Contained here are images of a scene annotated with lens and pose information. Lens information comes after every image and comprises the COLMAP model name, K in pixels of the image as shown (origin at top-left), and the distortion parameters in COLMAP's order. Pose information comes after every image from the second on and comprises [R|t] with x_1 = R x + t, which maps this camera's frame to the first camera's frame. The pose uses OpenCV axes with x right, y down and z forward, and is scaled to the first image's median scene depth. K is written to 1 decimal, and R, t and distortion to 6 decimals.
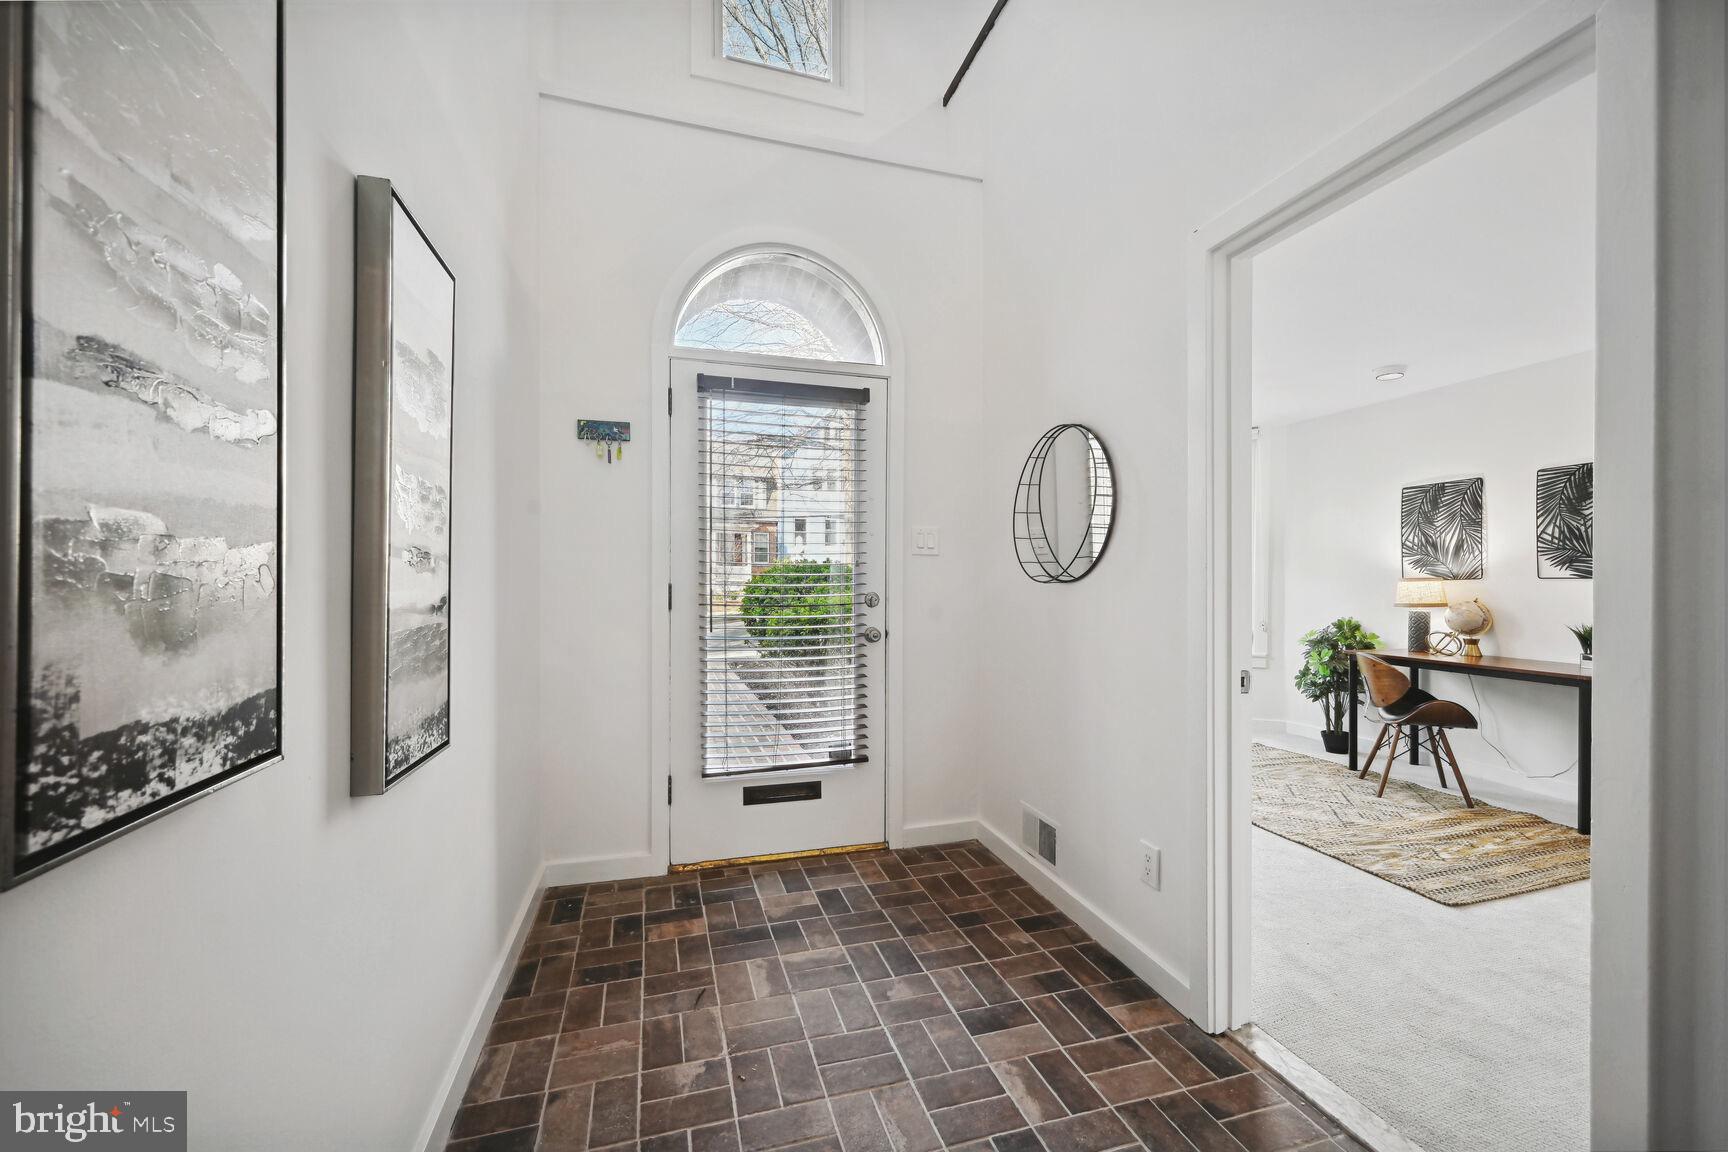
lens RADIAL K [[690.8, 0, 872.7], [0, 690.8, 583.5], [0, 0, 1]] dist [0.010143, -0.000219]
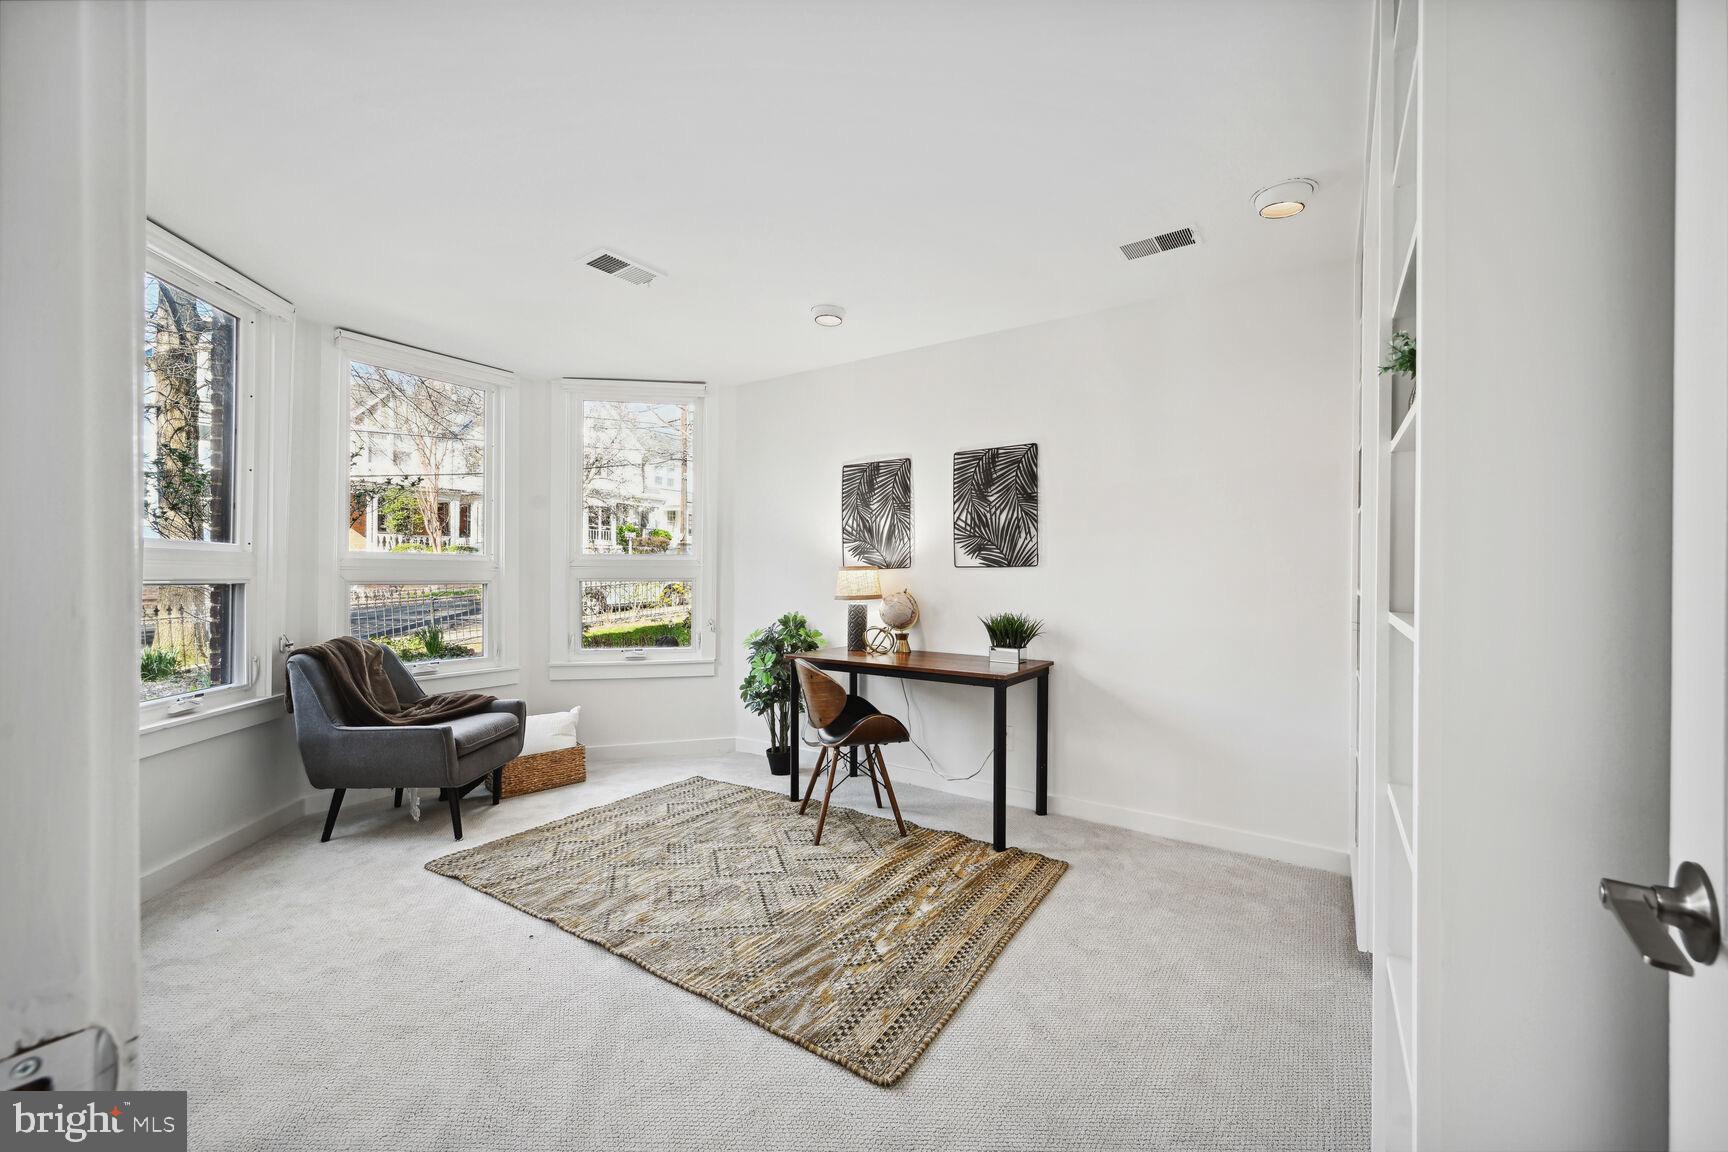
lens RADIAL K [[690.8, 0, 872.1], [0, 690.8, 574.0], [0, 0, 1]] dist [0.010143, -0.000219]
pose [[0.776357, -0.000480, 0.630293, 0.268125], [0.001615, 0.999998, -0.001228, 0.002756], [-0.630291, 0.001971, 0.776356, 0.332418]]
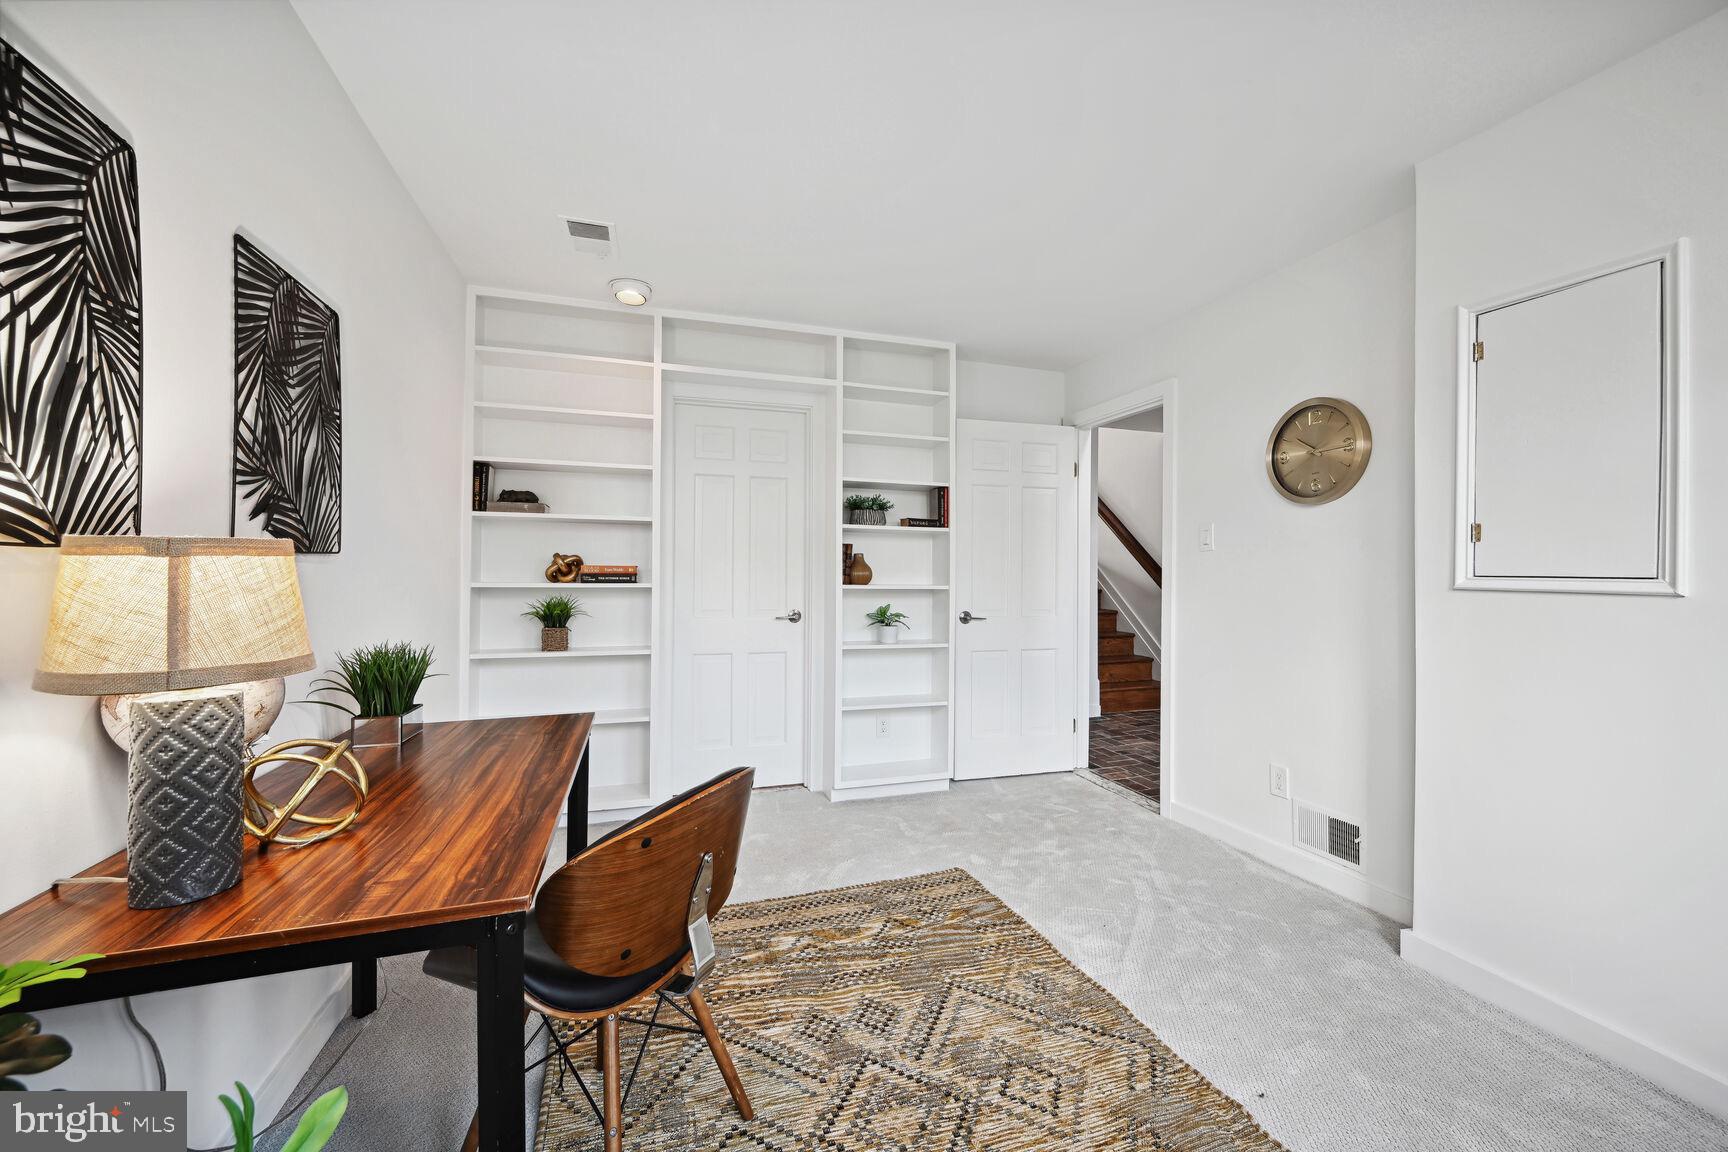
lens RADIAL K [[690.8, 0, 866.0], [0, 690.8, 568.5], [0, 0, 1]] dist [0.010143, -0.000219]
pose [[-0.999785, -0.011928, -0.016988, 0.632054], [-0.011997, 0.999920, 0.003929, -0.002961], [0.016940, 0.004132, -0.999848, 1.305988]]
